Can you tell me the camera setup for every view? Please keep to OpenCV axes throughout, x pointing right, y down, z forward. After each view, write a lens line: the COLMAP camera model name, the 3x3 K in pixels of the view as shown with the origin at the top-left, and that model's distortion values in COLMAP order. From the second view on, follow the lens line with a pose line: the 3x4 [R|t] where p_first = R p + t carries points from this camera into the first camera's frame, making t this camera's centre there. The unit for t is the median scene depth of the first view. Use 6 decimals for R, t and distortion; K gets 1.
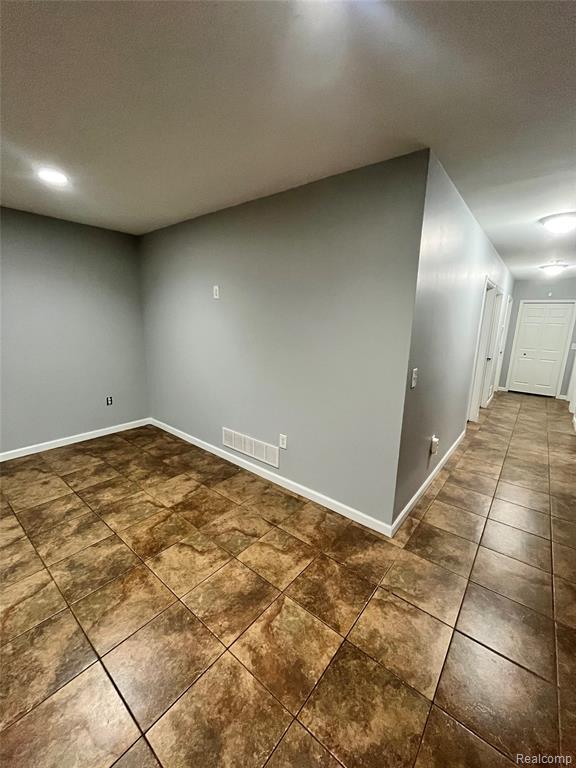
lens RADIAL K [[312.7, 0, 292.4], [0, 312.7, 384.1], [0, 0, 1]] dist [-0.000966, 0.000271]
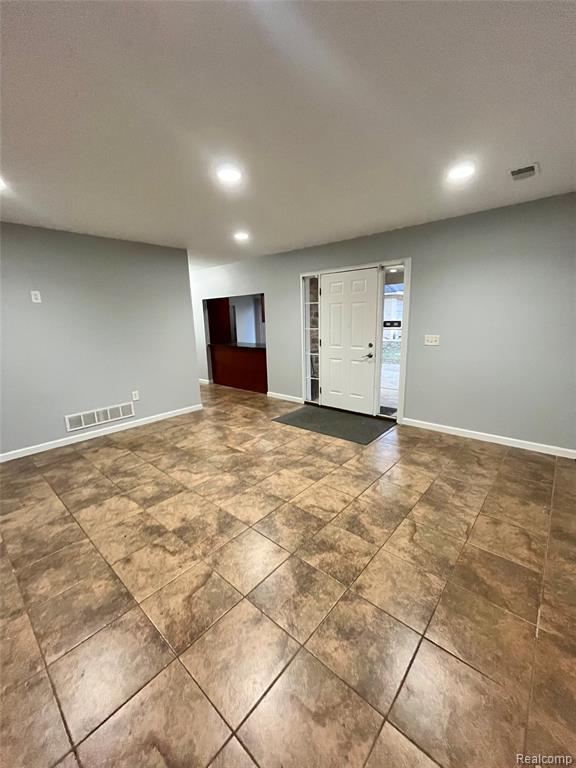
lens RADIAL K [[312.7, 0, 290.6], [0, 312.7, 386.8], [0, 0, 1]] dist [-0.000966, 0.000271]
pose [[0.029966, -0.247078, 0.968532, -1.773784], [0.238463, 0.942756, 0.233124, -0.044374], [-0.970689, 0.223973, 0.087170, 0.120326]]
